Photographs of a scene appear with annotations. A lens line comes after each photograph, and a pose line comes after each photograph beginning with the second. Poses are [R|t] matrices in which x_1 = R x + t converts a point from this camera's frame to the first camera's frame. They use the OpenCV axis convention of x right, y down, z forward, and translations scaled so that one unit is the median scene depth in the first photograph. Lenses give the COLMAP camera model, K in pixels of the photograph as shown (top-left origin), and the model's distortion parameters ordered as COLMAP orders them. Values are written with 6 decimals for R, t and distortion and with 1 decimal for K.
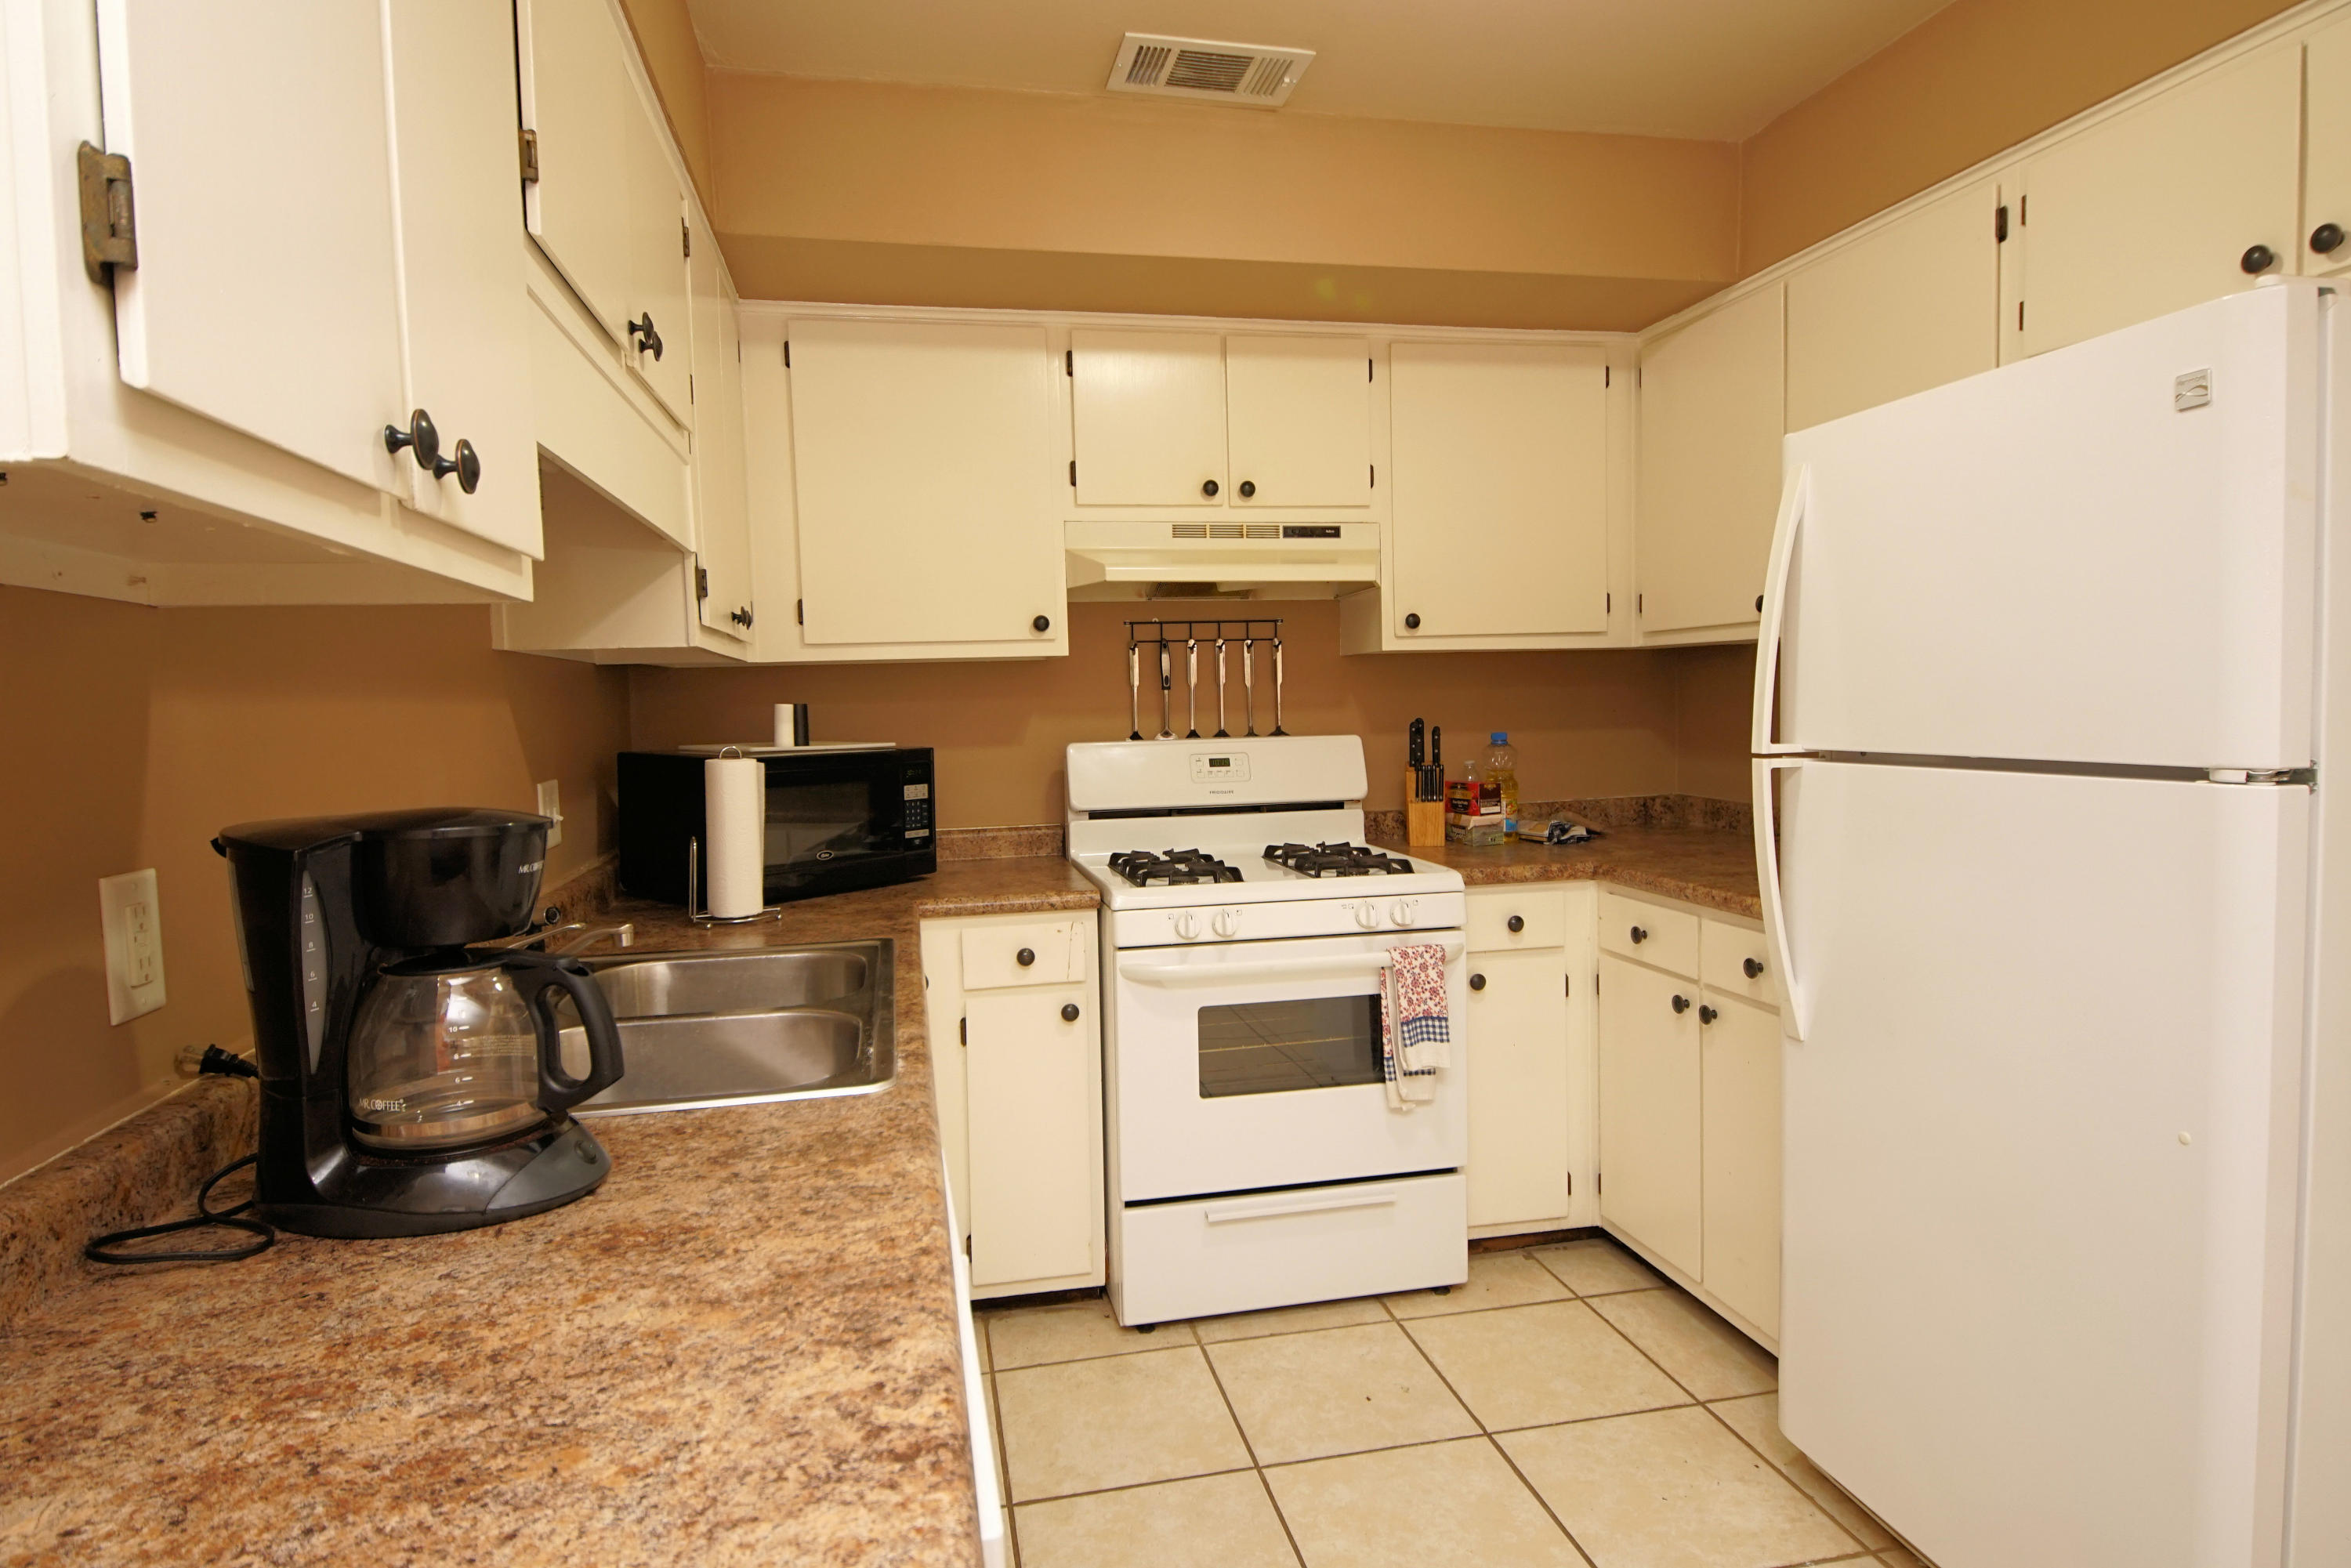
lens RADIAL K [[1258.4, 0, 1154.5], [0, 1258.4, 772.2], [0, 0, 1]] dist [0.039626, -0.036831]
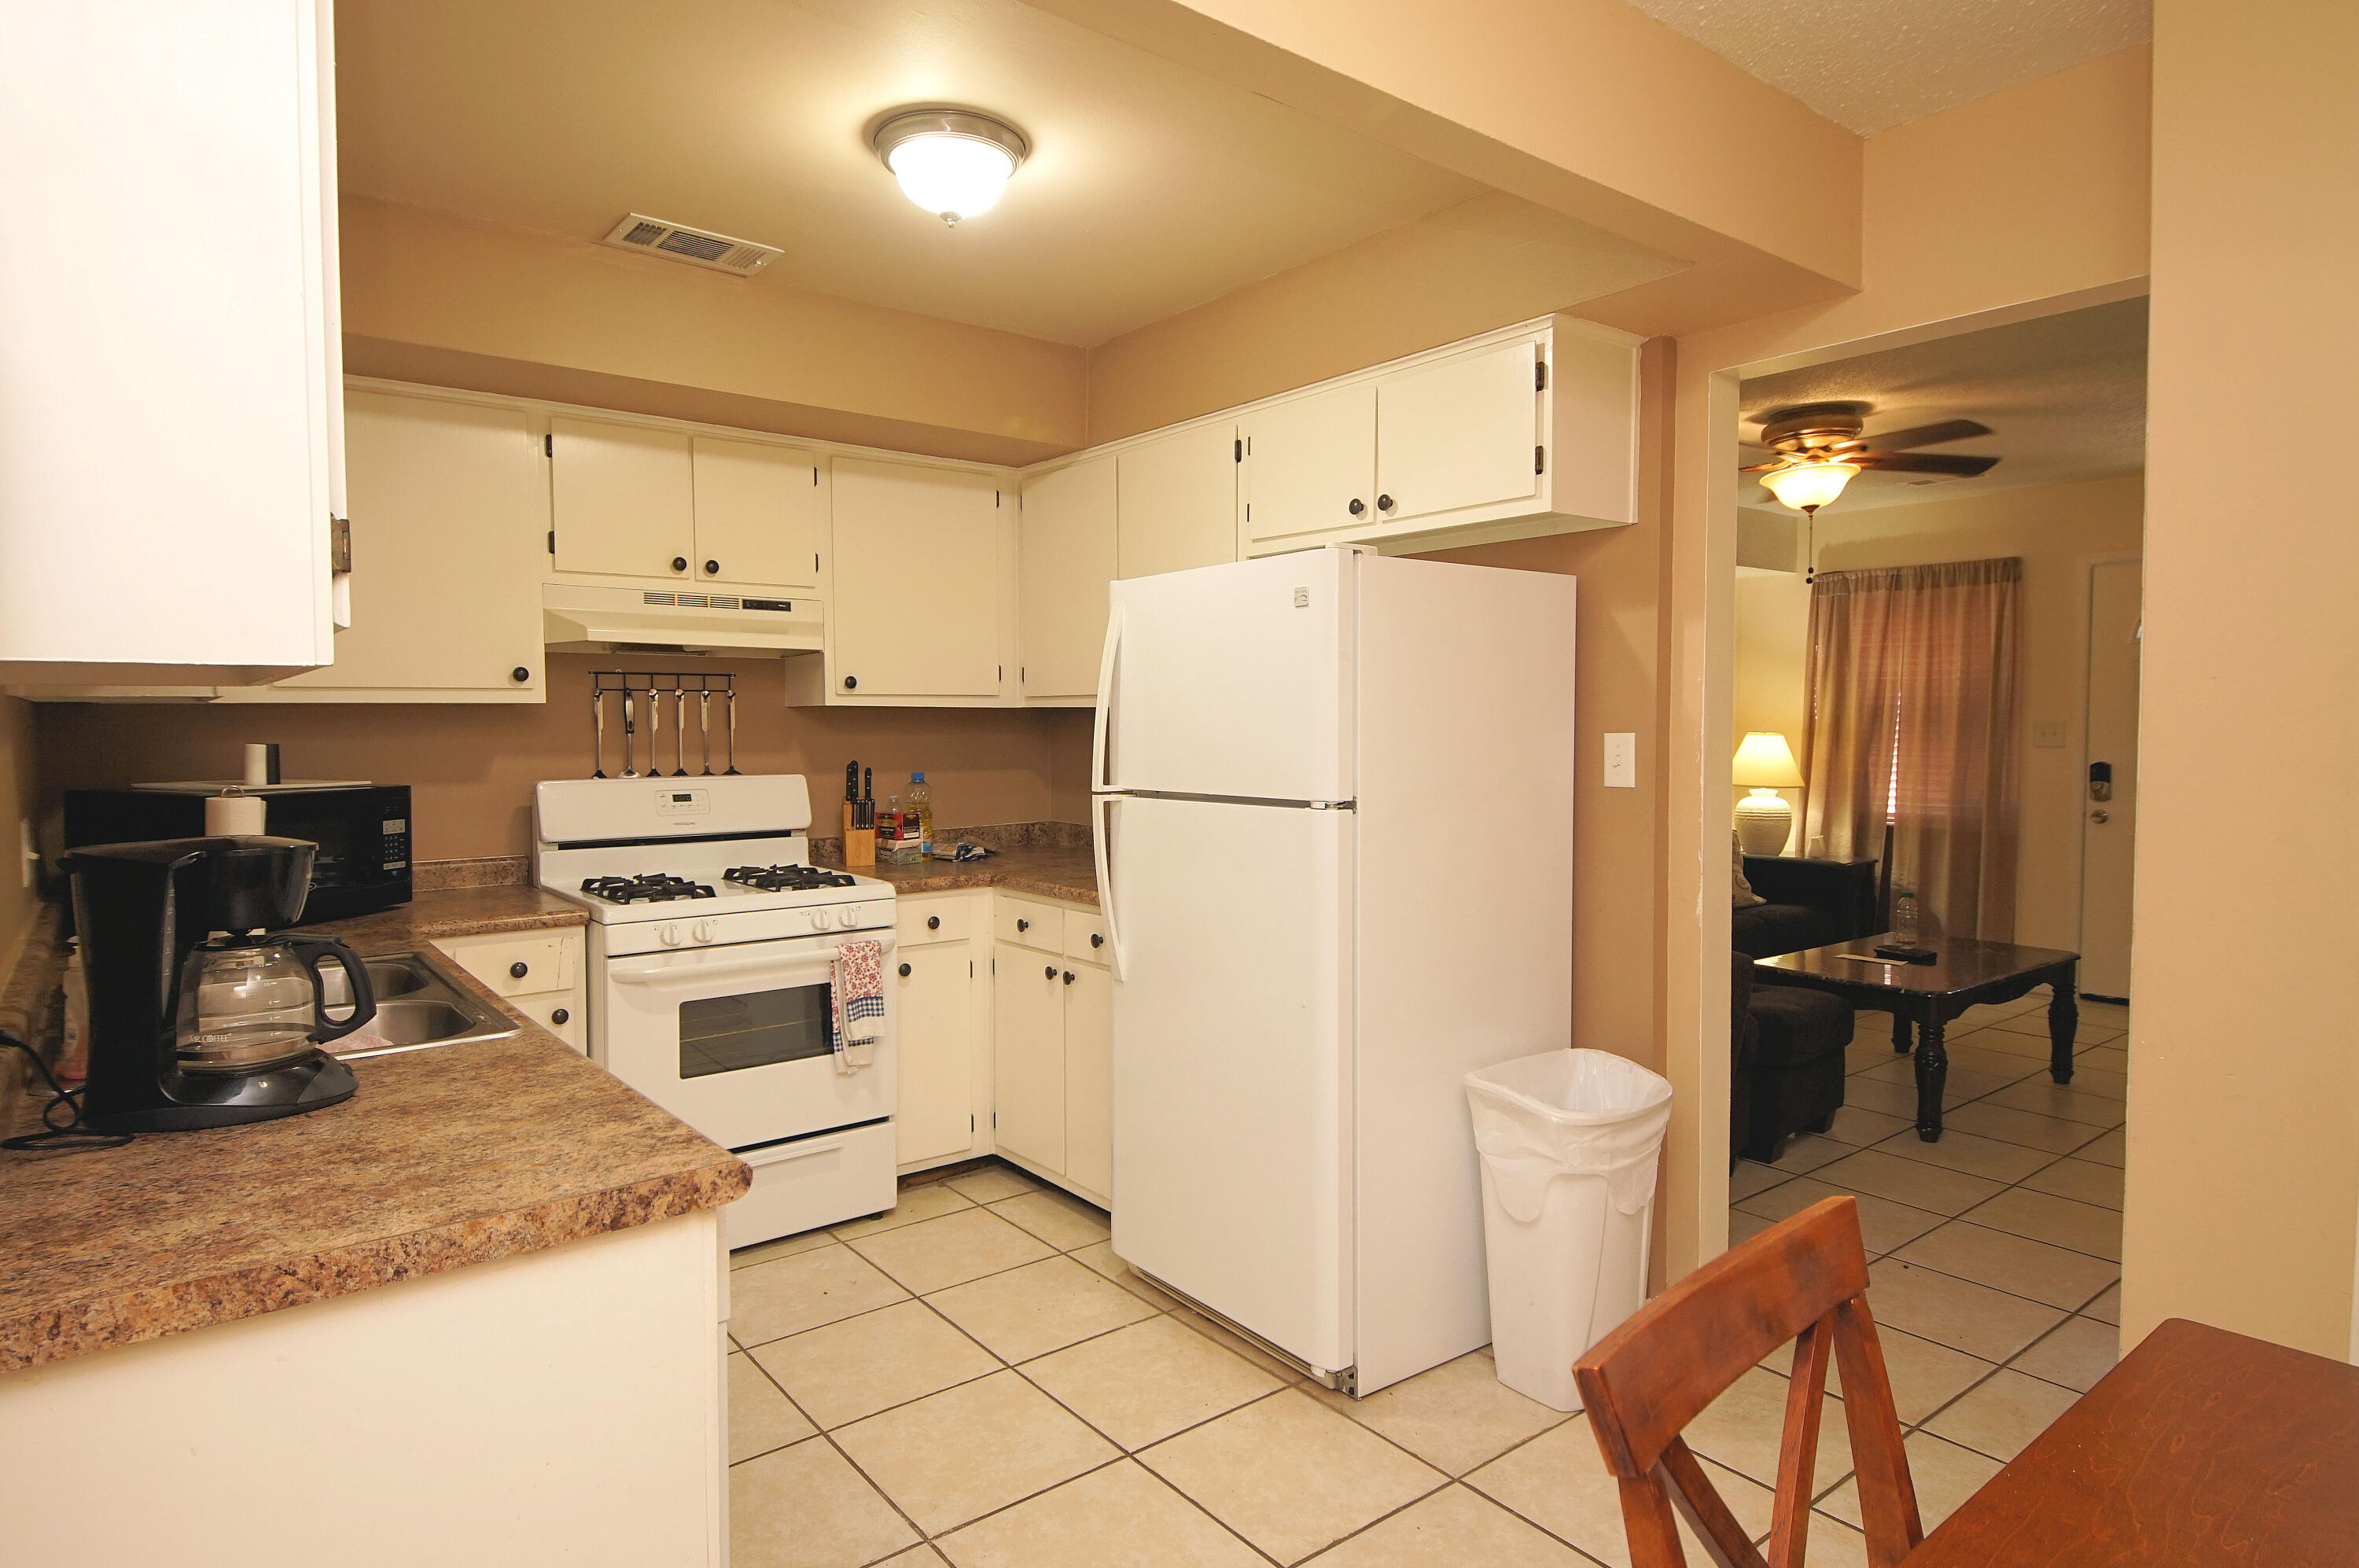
lens RADIAL K [[1307.0, 0, 1141.0], [0, 1307.0, 774.1], [0, 0, 1]] dist [0.038564, -0.041914]
pose [[0.898189, 0.004405, 0.439587, -0.114042], [0.005750, 0.999747, -0.021766, -0.001103], [-0.439571, 0.022077, 0.897936, -0.301293]]
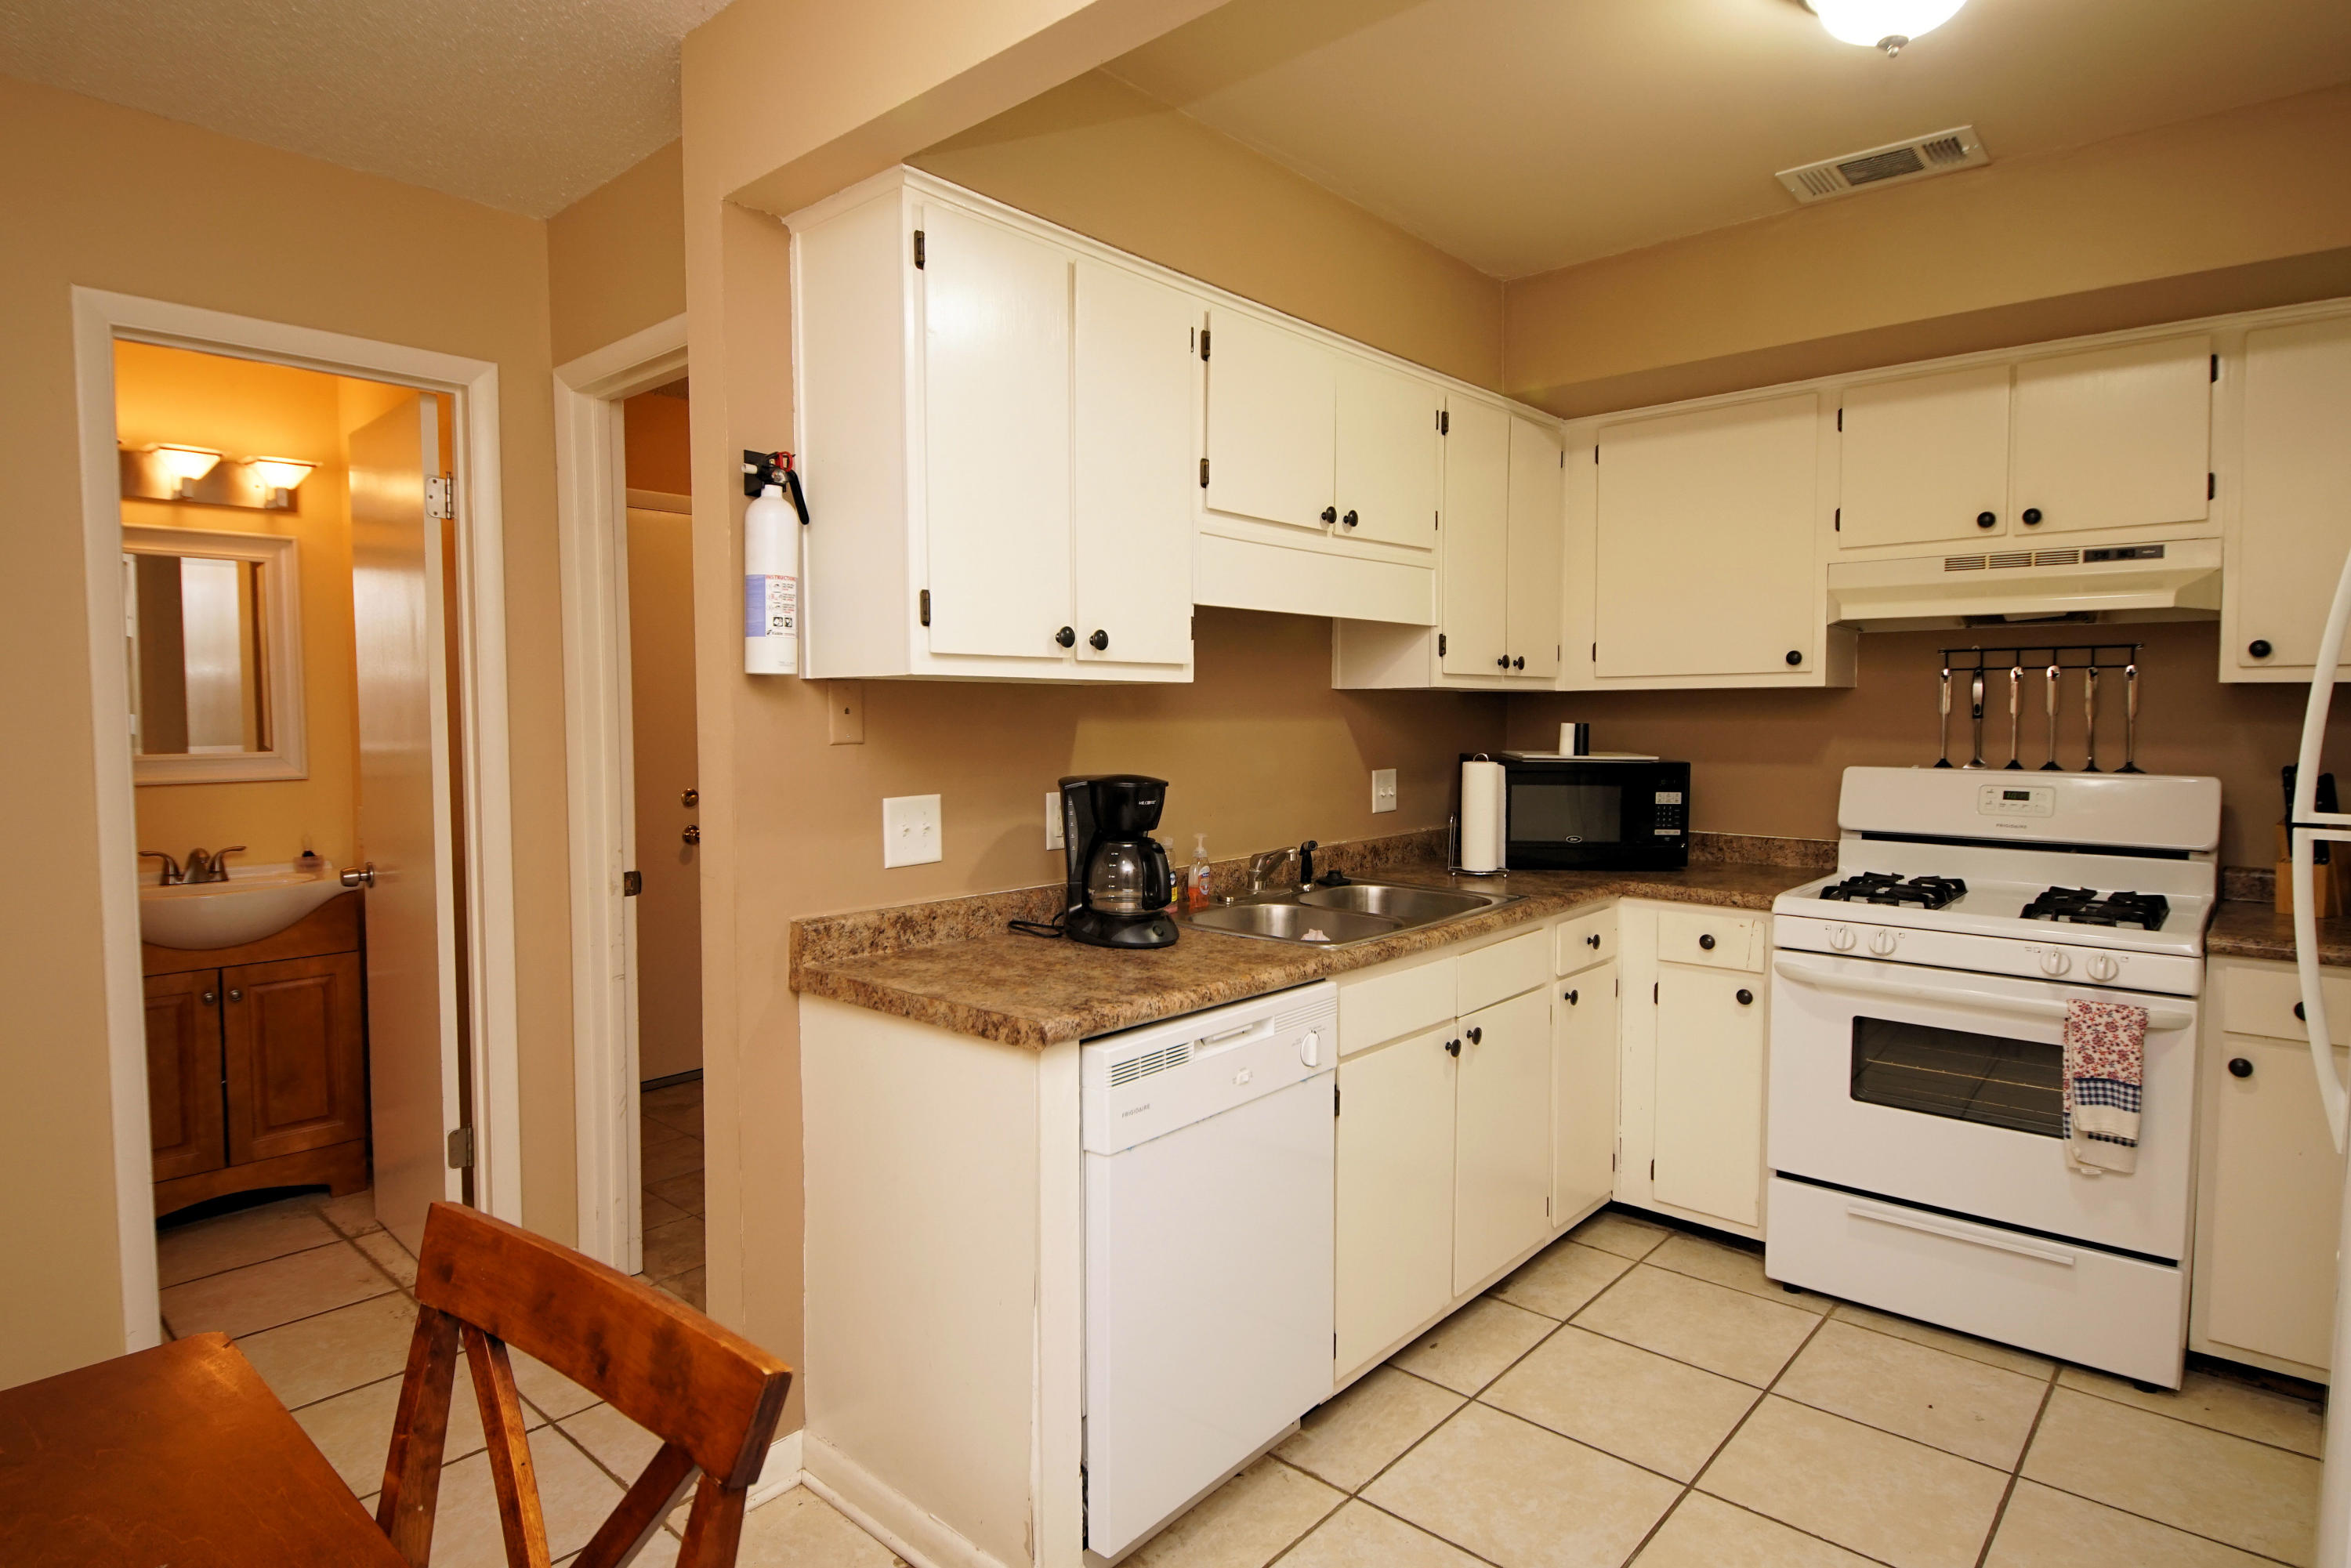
lens RADIAL K [[1265.8, 0, 1154.5], [0, 1265.8, 770.6], [0, 0, 1]] dist [0.036506, -0.038243]
pose [[0.590522, 0.064111, -0.804471, 0.518610], [-0.060655, 0.997546, 0.034974, -0.024298], [0.804739, 0.028142, 0.592962, -0.133849]]
